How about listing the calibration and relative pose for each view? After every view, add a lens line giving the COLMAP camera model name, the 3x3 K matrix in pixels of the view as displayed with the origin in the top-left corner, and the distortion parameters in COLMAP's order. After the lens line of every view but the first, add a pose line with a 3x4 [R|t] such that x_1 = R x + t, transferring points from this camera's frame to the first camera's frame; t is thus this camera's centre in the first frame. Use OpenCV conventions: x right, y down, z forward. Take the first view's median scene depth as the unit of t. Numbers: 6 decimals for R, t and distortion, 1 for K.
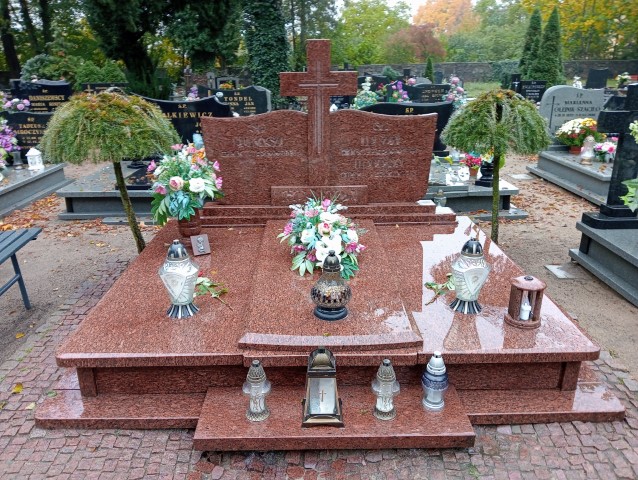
lens RADIAL K [[516.3, 0, 319.6], [0, 516.3, 239.2], [0, 0, 1]] dist [-0.007913, -0.004516]
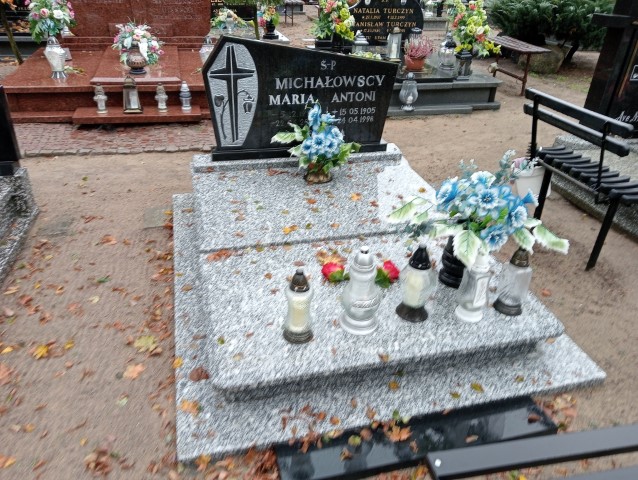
lens RADIAL K [[516.3, 0, 317.3], [0, 516.3, 240.9], [0, 0, 1]] dist [-0.007913, -0.004516]
pose [[0.973245, -0.068788, 0.219233, 0.174144], [0.025166, 0.980308, 0.195866, 0.329446], [-0.228389, -0.185108, 0.955810, -0.979013]]
